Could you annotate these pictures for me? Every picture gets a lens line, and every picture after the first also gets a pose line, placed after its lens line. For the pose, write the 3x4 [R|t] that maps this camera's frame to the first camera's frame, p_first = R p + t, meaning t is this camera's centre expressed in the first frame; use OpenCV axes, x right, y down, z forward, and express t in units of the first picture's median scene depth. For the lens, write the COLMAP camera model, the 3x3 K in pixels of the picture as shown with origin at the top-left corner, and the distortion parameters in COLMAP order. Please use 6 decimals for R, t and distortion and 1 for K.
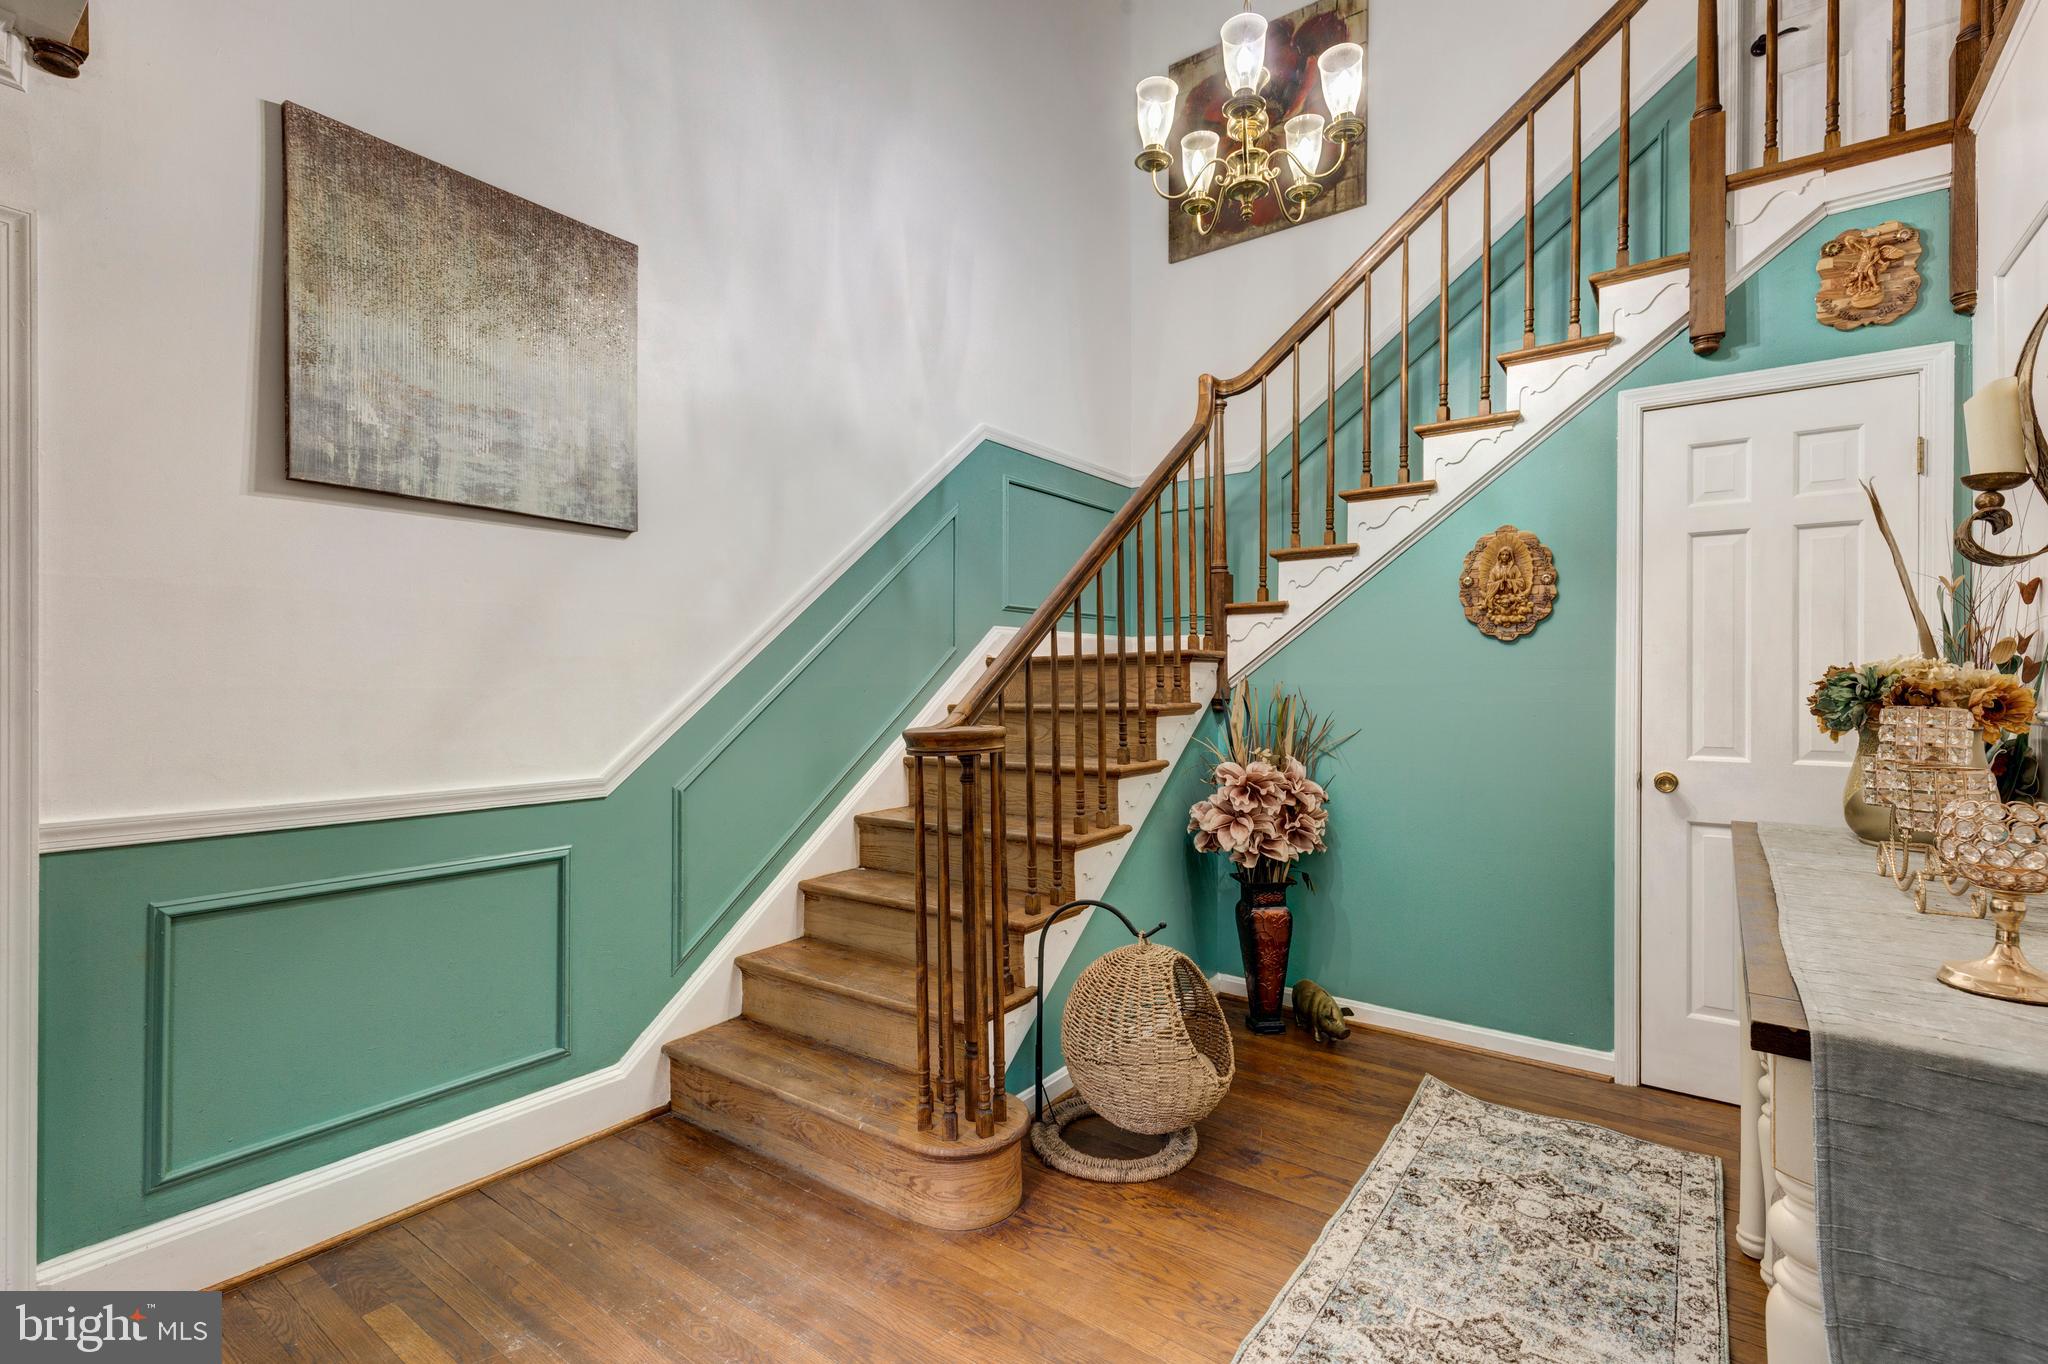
lens RADIAL K [[920.6, 0, 1029.5], [0, 920.6, 680.9], [0, 0, 1]] dist [0.016282, -0.005141]
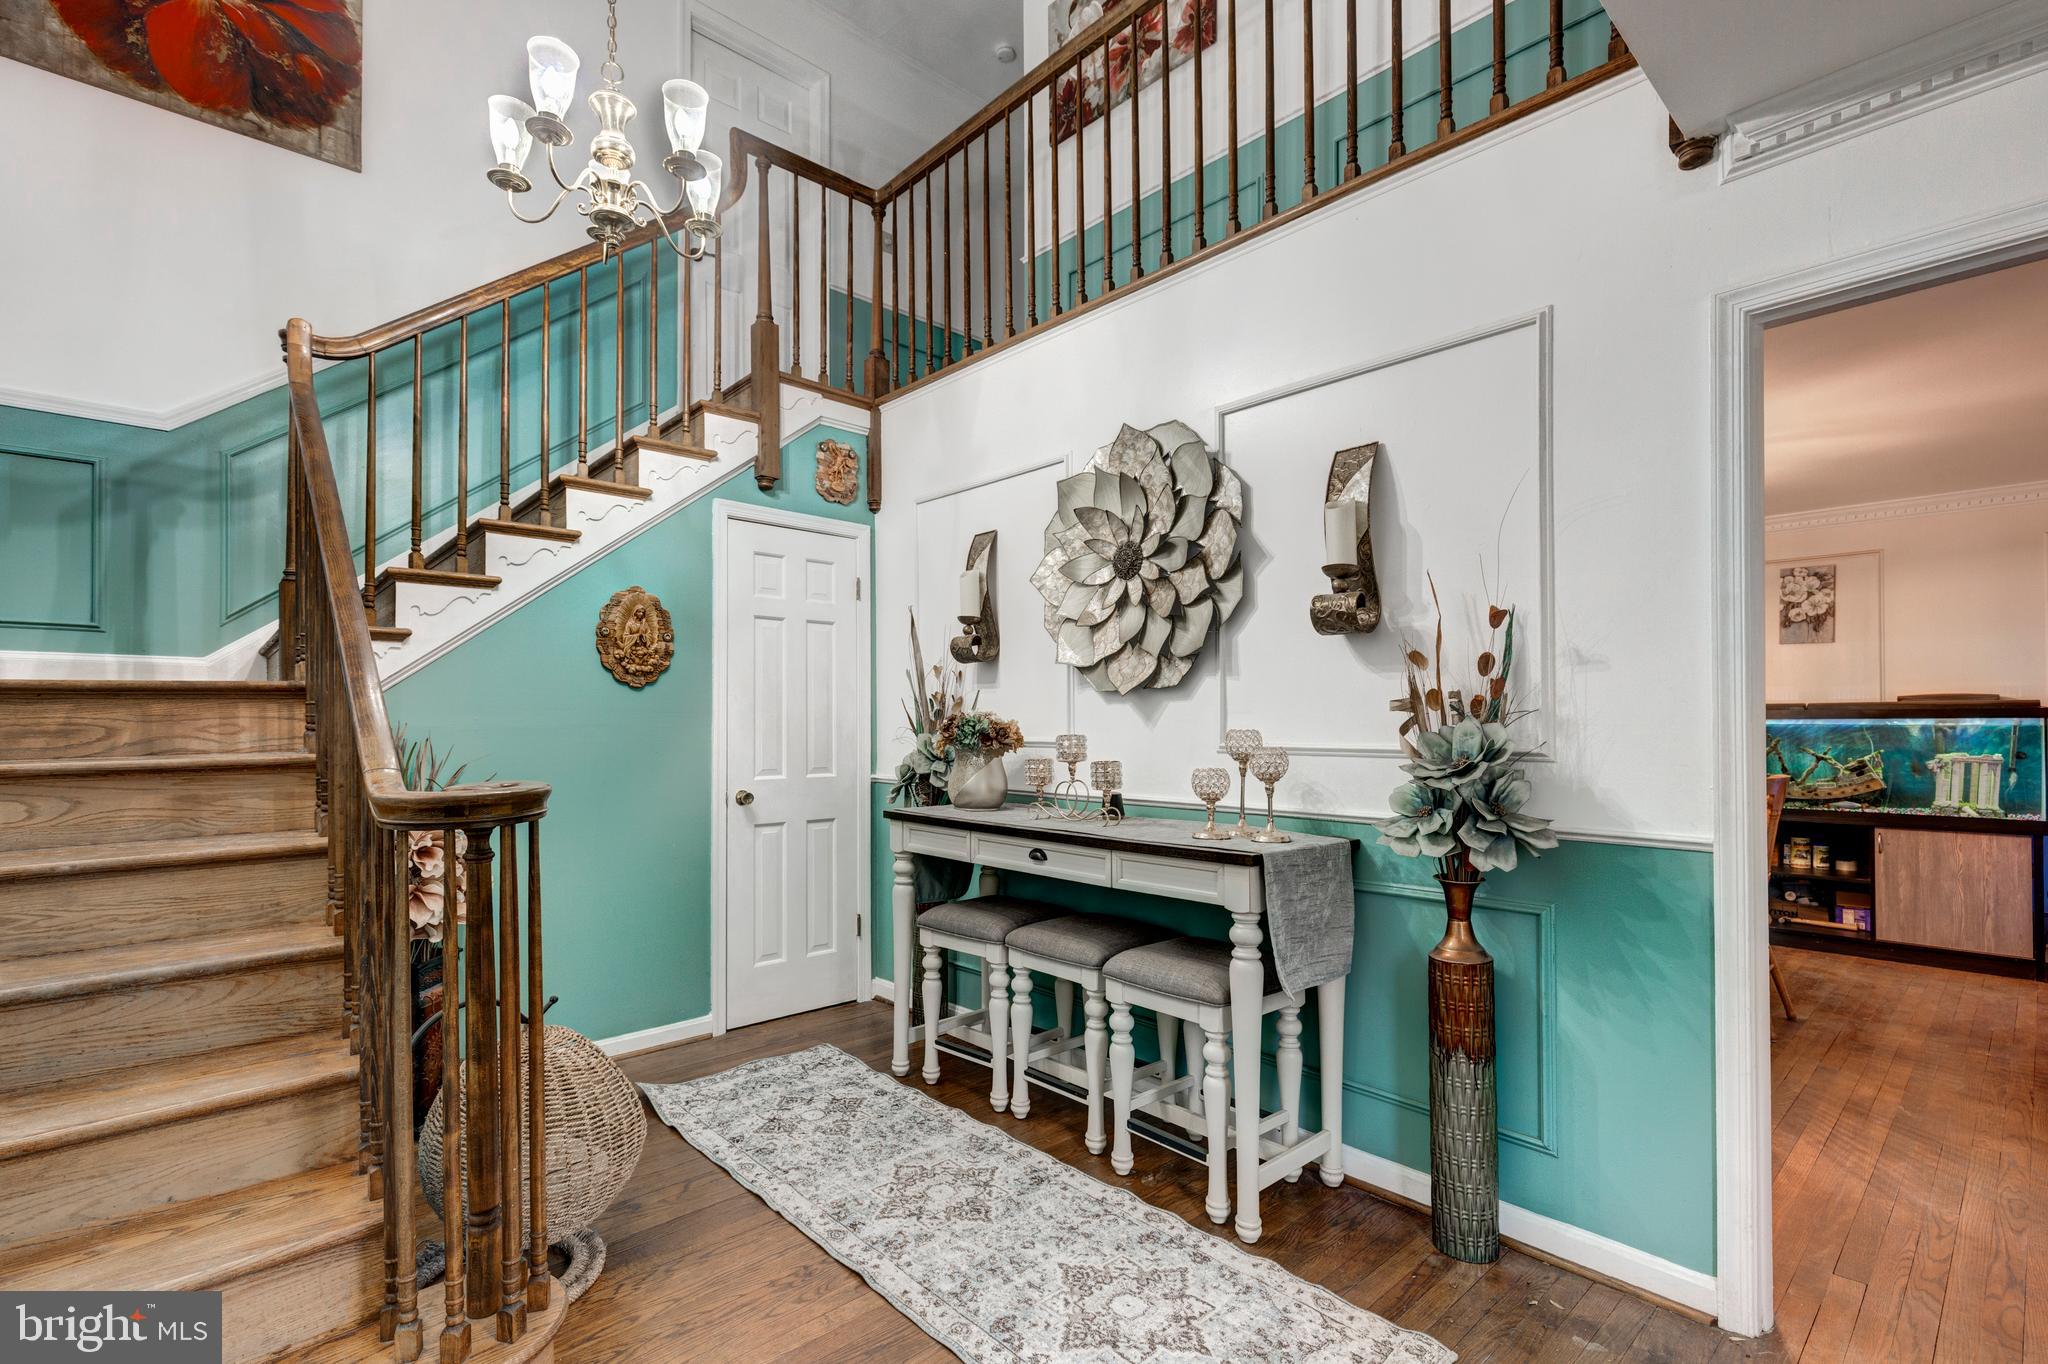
lens RADIAL K [[920.6, 0, 1024.3], [0, 920.6, 718.2], [0, 0, 1]] dist [0.016282, -0.005141]
pose [[0.204453, 0.004871, 0.978864, -0.547668], [0.000100, 0.999988, -0.004997, 0.000335], [-0.978876, 0.001119, 0.204450, 0.329195]]
